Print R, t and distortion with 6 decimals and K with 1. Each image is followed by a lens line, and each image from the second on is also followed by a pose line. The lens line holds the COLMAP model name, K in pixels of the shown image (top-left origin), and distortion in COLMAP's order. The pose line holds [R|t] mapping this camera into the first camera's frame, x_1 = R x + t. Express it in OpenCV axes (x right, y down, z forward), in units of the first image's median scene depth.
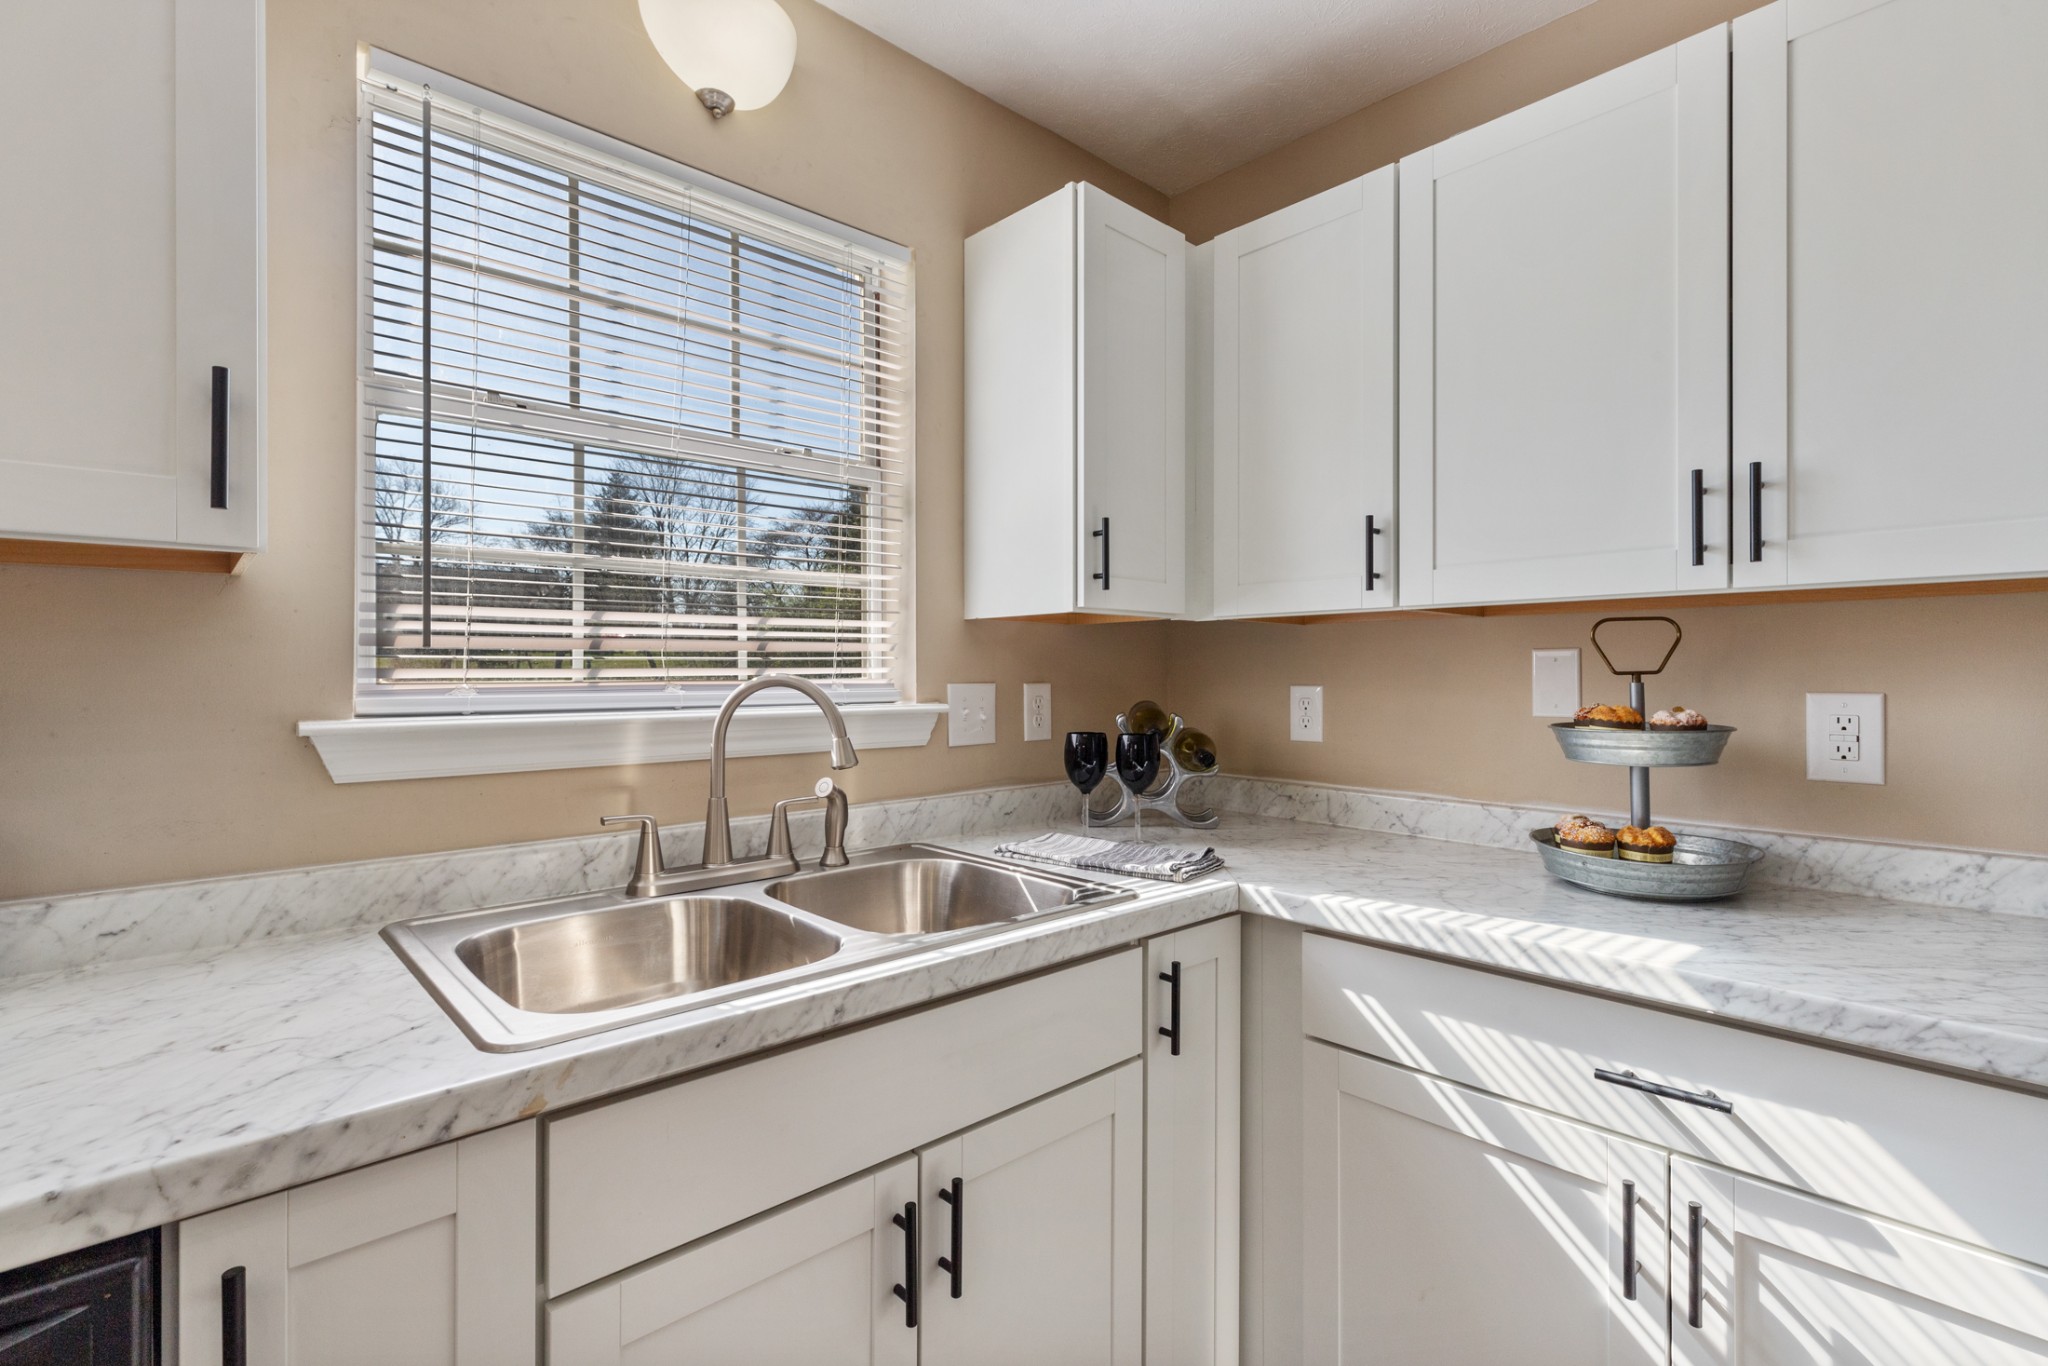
lens RADIAL K [[942.8, 0, 1039.8], [0, 942.8, 666.7], [0, 0, 1]] dist [0.001610, 0.000460]
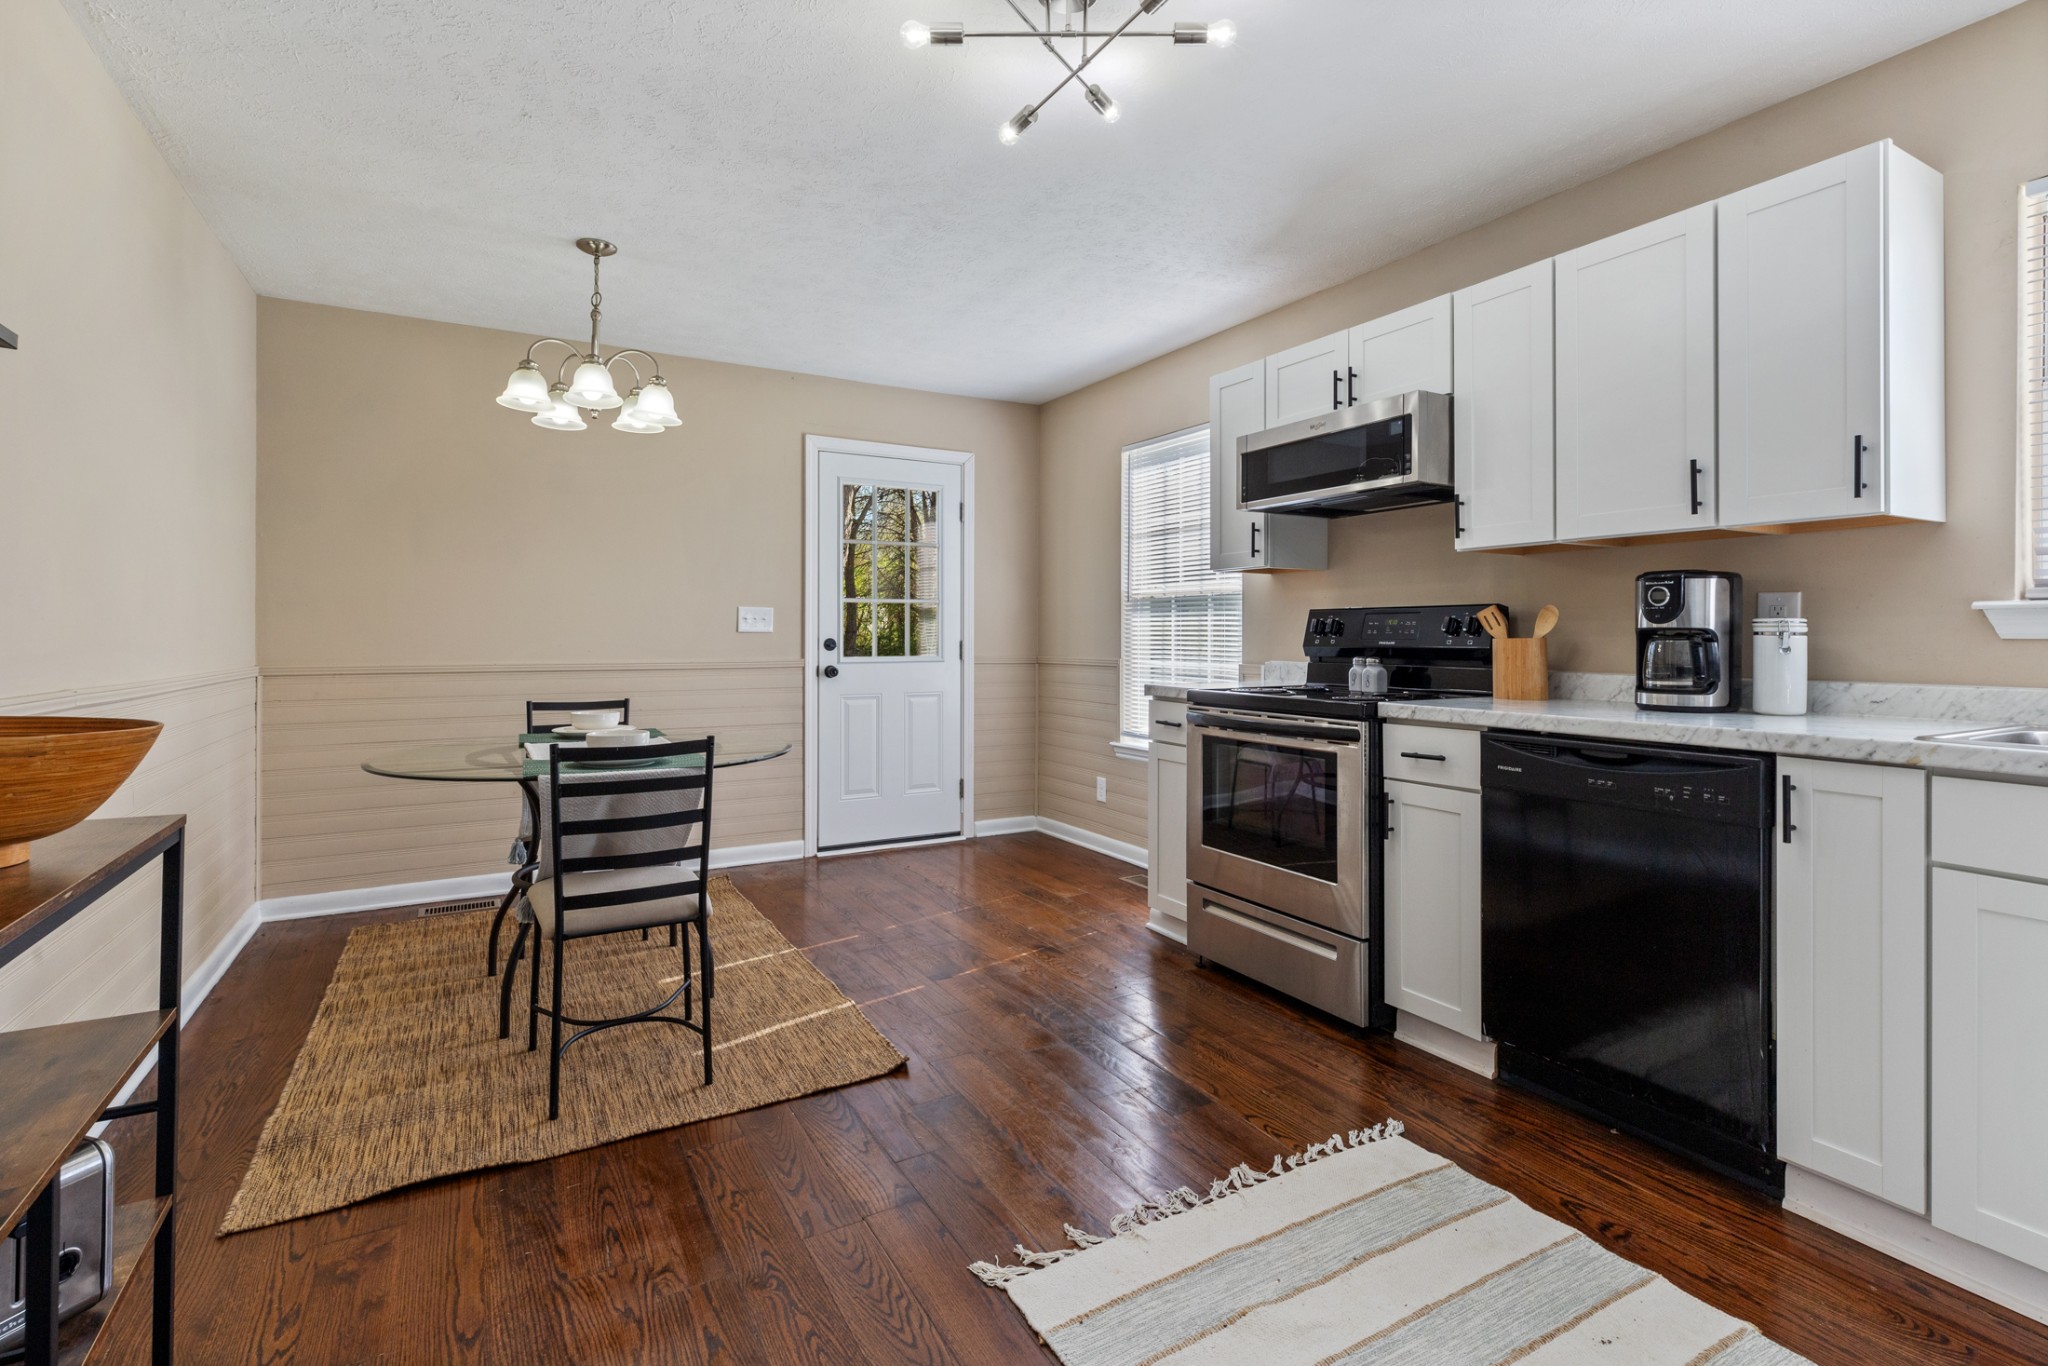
lens RADIAL K [[958.3, 0, 1032.4], [0, 958.3, 636.6], [0, 0, 1]] dist [0.001655, 0.000252]
pose [[-0.222922, 0.001137, -0.974836, 1.096045], [0.005627, 0.999984, -0.000121, 0.093083], [0.974820, -0.005513, -0.222924, -0.252006]]
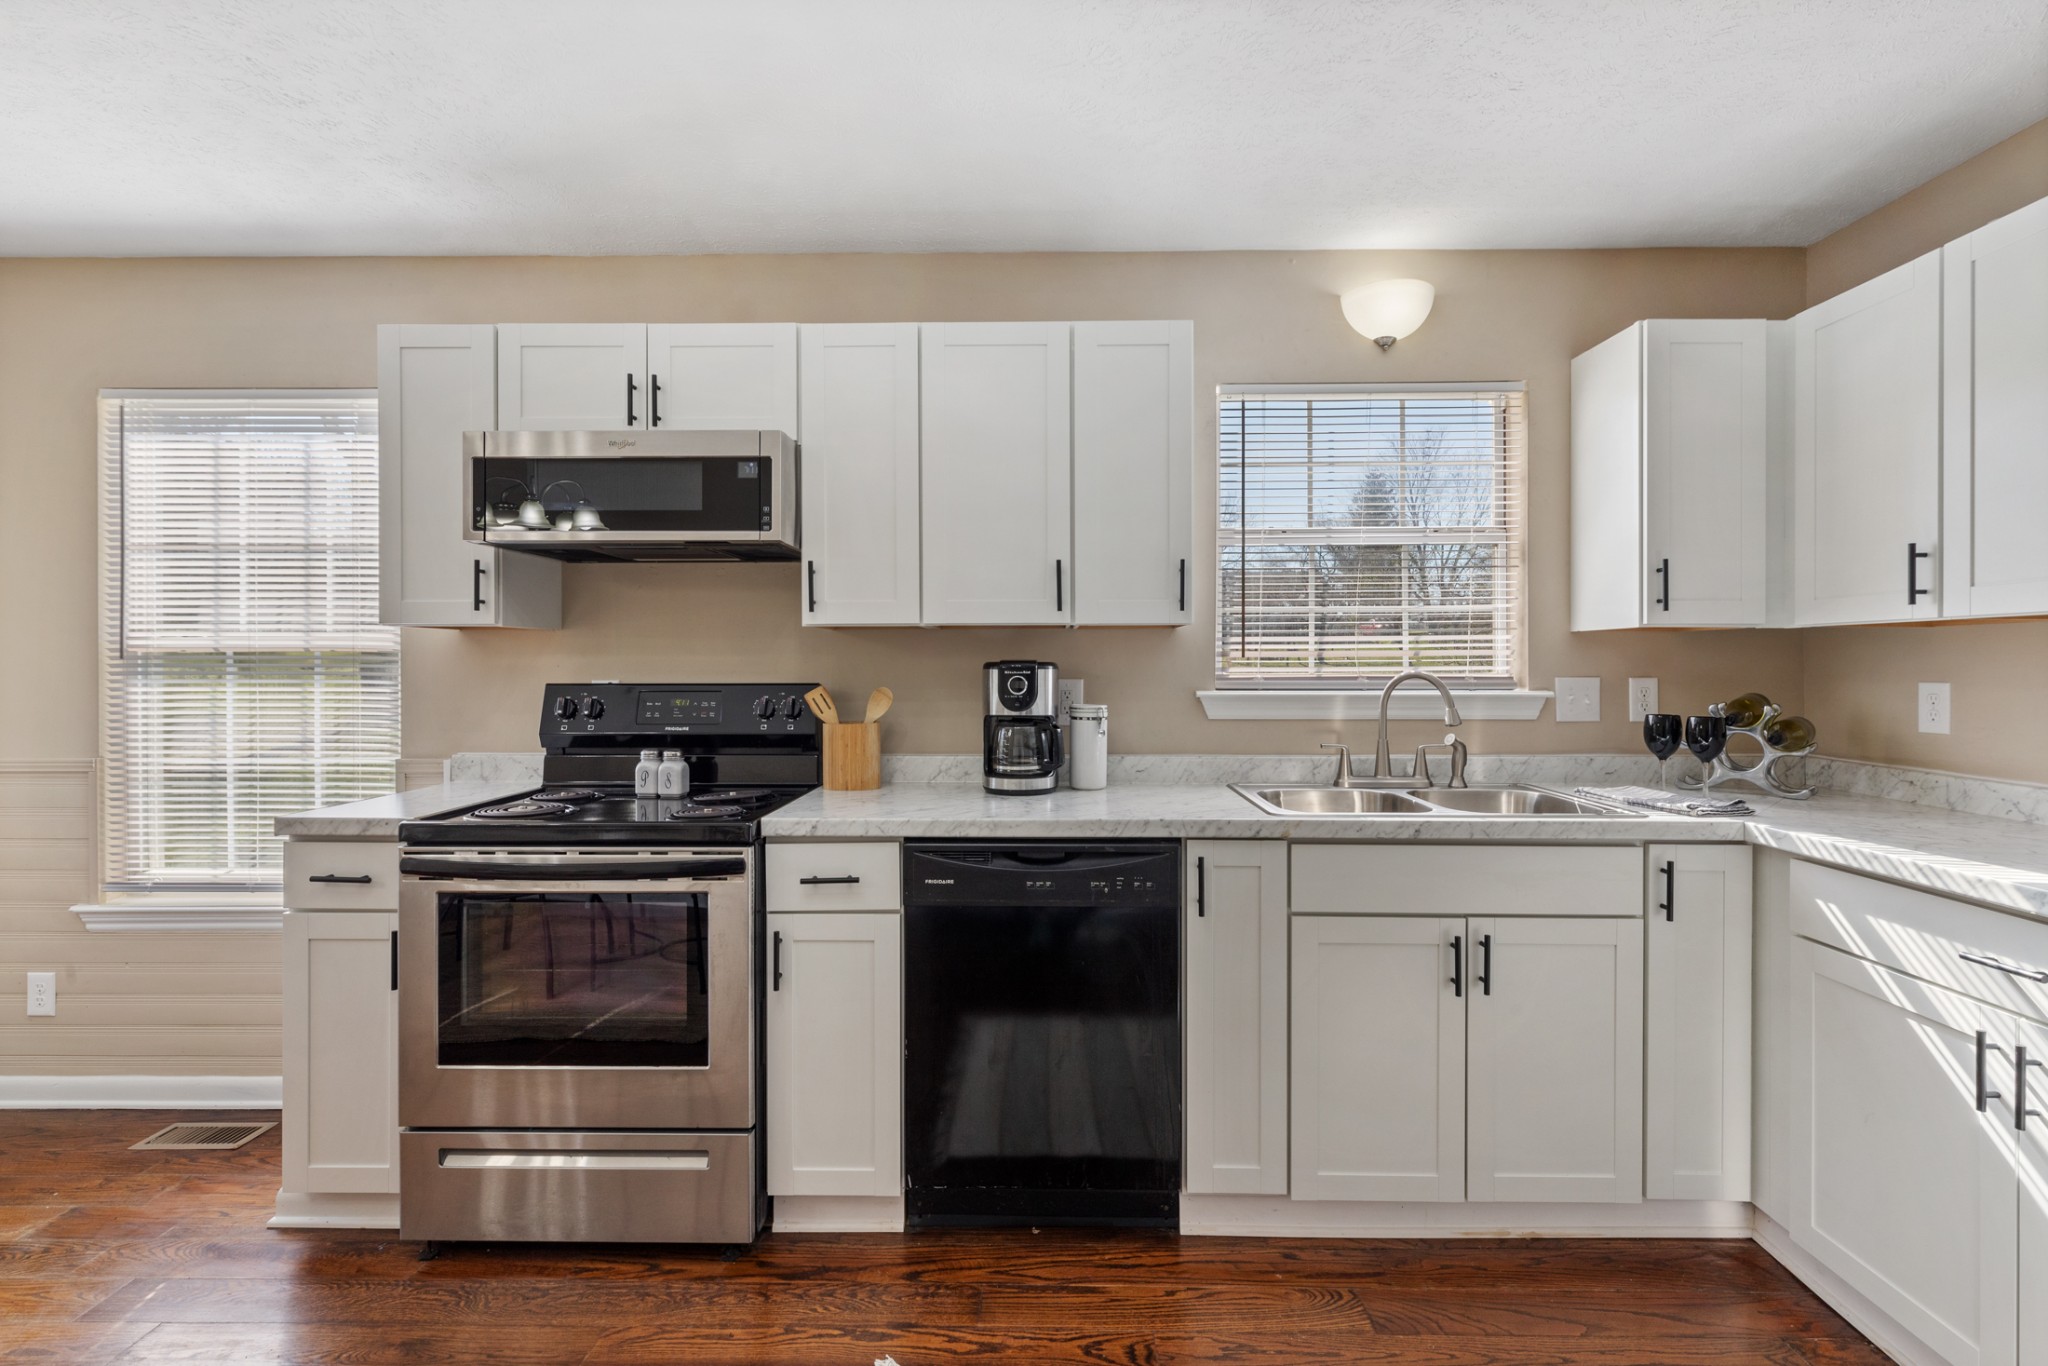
lens RADIAL K [[942.8, 0, 1039.8], [0, 942.8, 666.7], [0, 0, 1]] dist [0.001610, 0.000460]
pose [[0.721178, 0.002383, -0.692746, 0.435674], [0.004602, 0.999956, 0.008231, -0.017985], [0.692734, -0.009124, 0.721135, -0.755519]]
